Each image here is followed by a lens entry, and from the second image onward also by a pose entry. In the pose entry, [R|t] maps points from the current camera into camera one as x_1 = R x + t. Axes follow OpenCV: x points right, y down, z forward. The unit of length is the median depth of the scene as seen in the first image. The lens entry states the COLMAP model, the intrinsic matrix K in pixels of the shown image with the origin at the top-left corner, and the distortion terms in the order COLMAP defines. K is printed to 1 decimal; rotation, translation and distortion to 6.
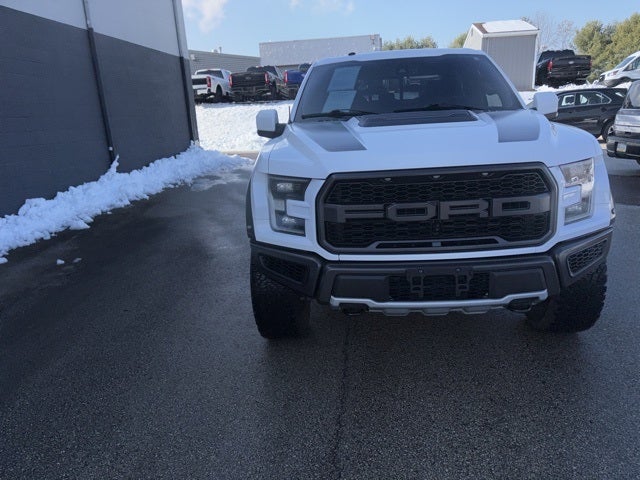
lens RADIAL K [[483.7, 0, 321.0], [0, 483.7, 242.4], [0, 0, 1]] dist [0.069507, -0.072258]
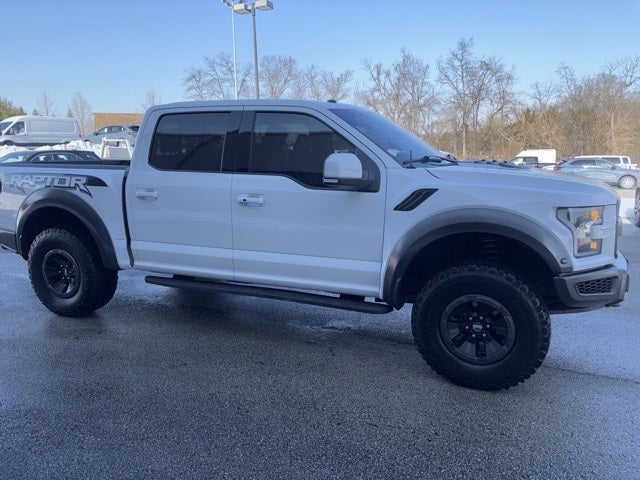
lens RADIAL K [[490.6, 0, 320.8], [0, 490.6, 225.3], [0, 0, 1]] dist [0.074121, -0.086661]
pose [[0.334845, -0.091607, 0.937810, -1.373278], [0.242419, 0.970137, 0.008209, -0.252428], [-0.910556, 0.224594, 0.347053, 1.149872]]
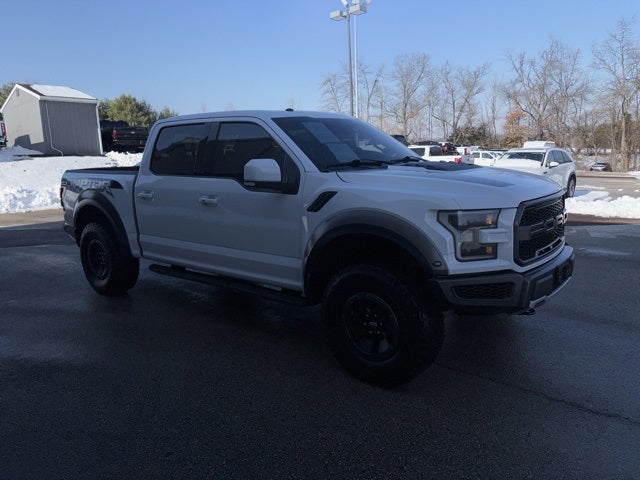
lens RADIAL K [[487.5, 0, 320.0], [0, 487.5, 230.1], [0, 0, 1]] dist [0.027528, 0.002499]
pose [[0.587388, -0.093599, 0.803875, -1.189929], [0.217315, 0.975052, -0.045261, -0.115620], [-0.779583, 0.201280, 0.593074, 0.597229]]
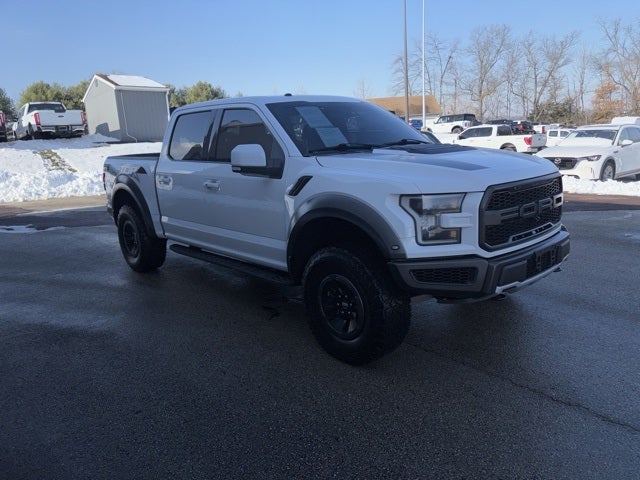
lens RADIAL K [[483.7, 0, 321.0], [0, 483.7, 242.4], [0, 0, 1]] dist [0.069507, -0.072258]
pose [[0.699508, -0.132120, 0.702305, -1.051810], [0.202742, 0.979071, -0.017748, -0.059872], [-0.685262, 0.154801, 0.711655, 0.386339]]
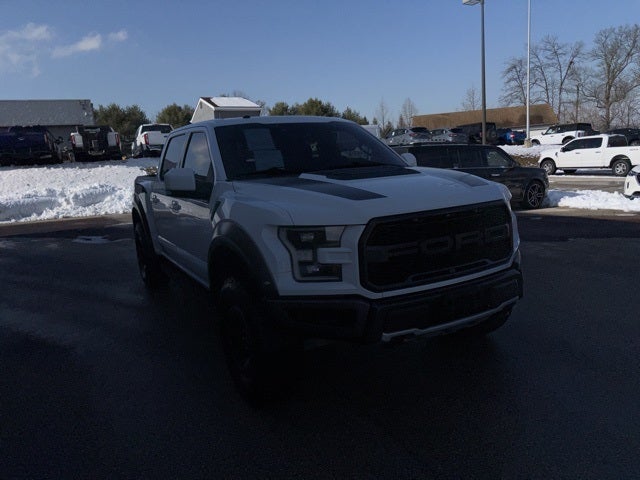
lens RADIAL K [[486.1, 0, 321.9], [0, 486.1, 229.9], [0, 0, 1]] dist [0.069728, -0.078601]
pose [[0.842001, -0.077148, 0.533931, -0.596929], [0.159044, 0.981233, -0.109031, -0.013297], [-0.515499, 0.176722, 0.838469, 0.125112]]
